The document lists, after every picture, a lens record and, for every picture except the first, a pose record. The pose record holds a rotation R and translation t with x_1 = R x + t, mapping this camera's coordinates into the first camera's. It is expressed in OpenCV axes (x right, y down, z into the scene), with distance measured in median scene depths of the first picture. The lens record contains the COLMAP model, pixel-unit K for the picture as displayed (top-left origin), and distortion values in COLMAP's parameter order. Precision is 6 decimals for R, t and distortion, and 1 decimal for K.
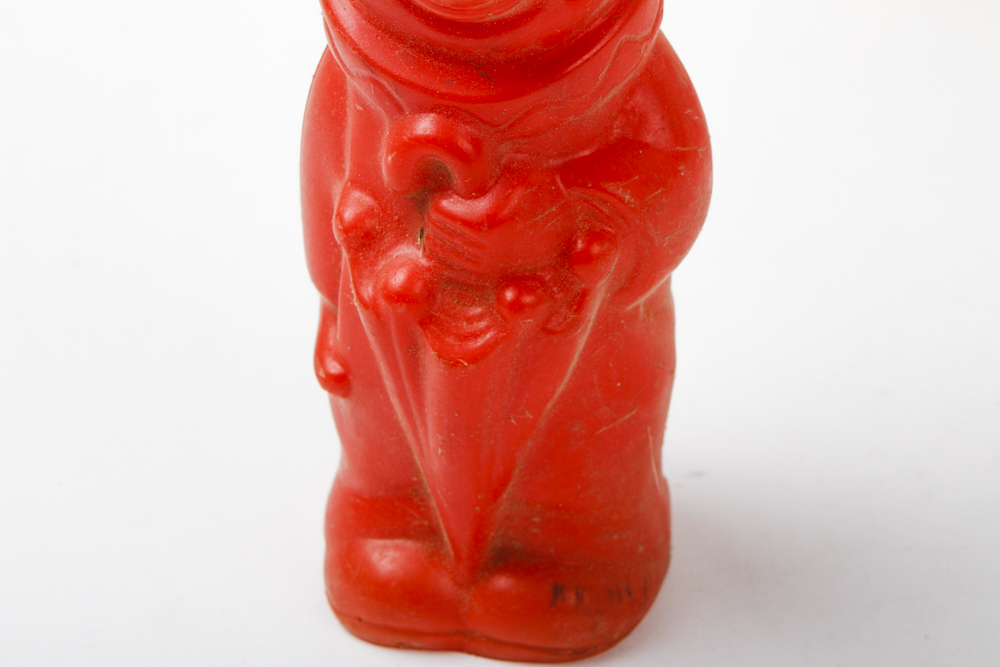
lens RADIAL K [[3203.1, 0, 500.0], [0, 3203.1, 333.5], [0, 0, 1]] dist [0.391375, 0.684287]
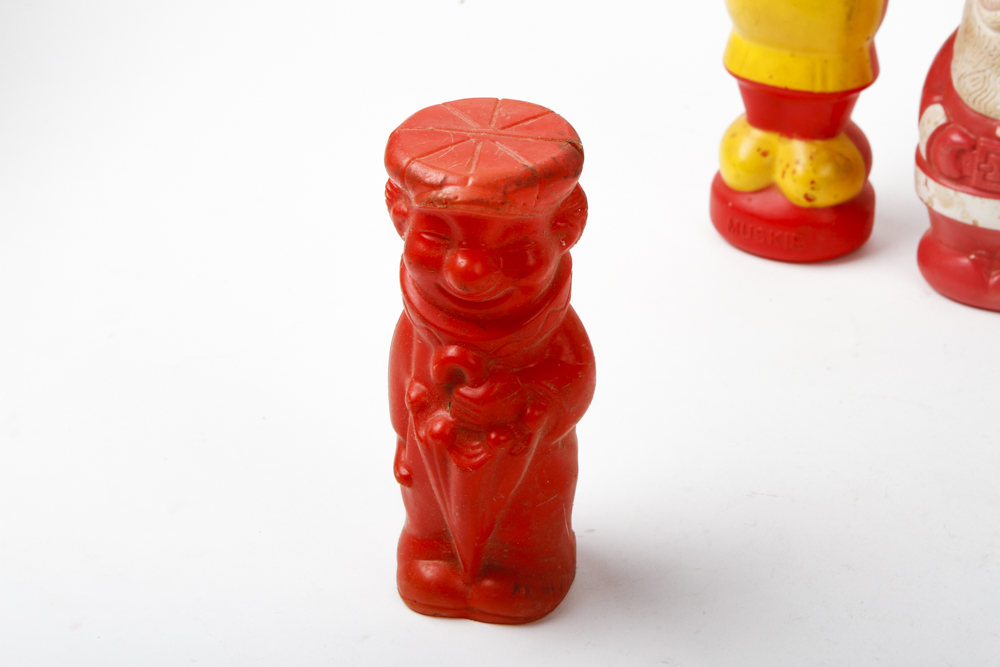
lens RADIAL K [[2340.1, 0, 500.0], [0, 2340.1, 333.5], [0, 0, 1]] dist [0.010020, 0.048292]
pose [[0.999937, 0.011168, 0.001403, 0.004450], [-0.011071, 0.998339, -0.056541, 0.006781], [-0.002032, 0.056521, 0.998399, -0.458478]]
